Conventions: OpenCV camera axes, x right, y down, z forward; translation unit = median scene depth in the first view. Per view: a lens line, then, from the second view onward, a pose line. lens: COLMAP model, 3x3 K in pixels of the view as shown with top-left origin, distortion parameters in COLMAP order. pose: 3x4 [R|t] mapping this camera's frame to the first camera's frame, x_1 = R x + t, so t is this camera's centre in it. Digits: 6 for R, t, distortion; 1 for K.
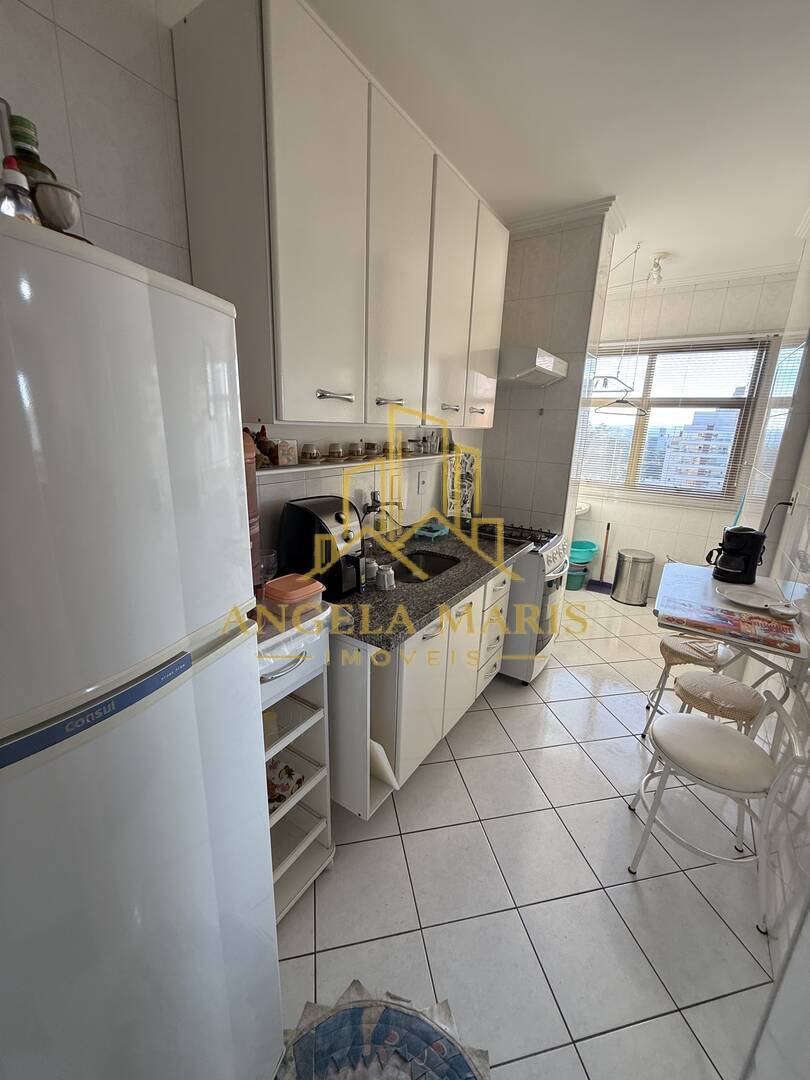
lens RADIAL K [[434.2, 0, 405.0], [0, 434.2, 540.0], [0, 0, 1]] dist [-0.000440, -0.000049]
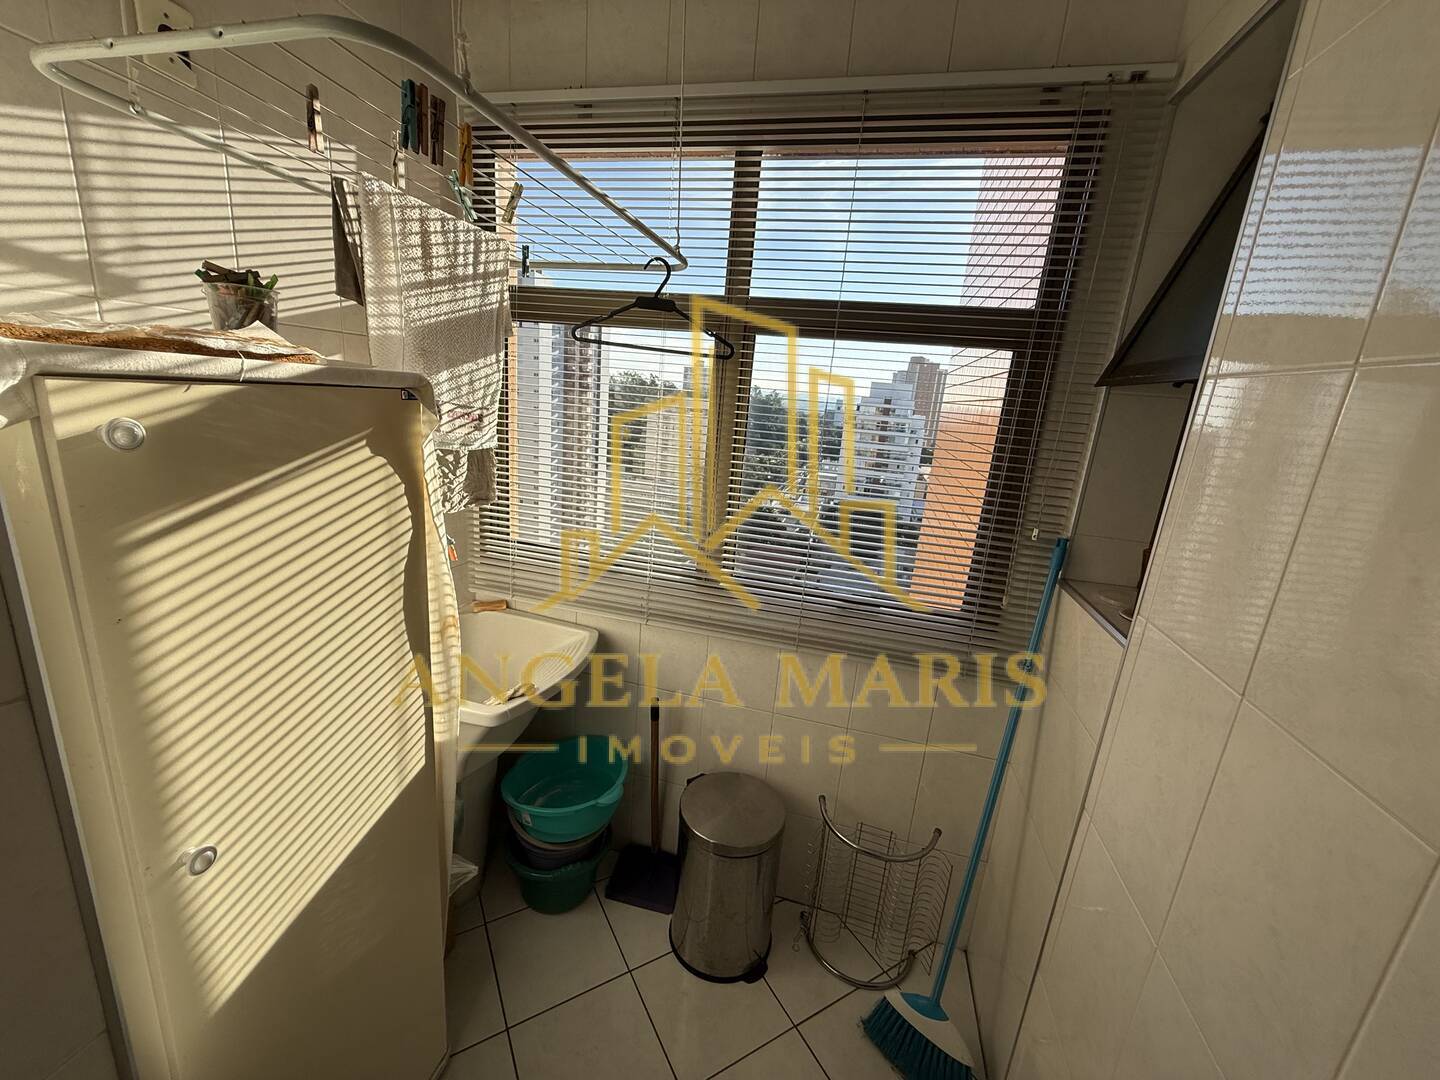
lens RADIAL K [[578.9, 0, 720.0], [0, 578.9, 540.0], [0, 0, 1]] dist [-0.000440, -0.000049]
pose [[0.947277, -0.037438, 0.318221, 0.403573], [0.036858, 0.999290, 0.007845, -0.163603], [-0.318289, 0.004297, 0.947984, 0.615909]]
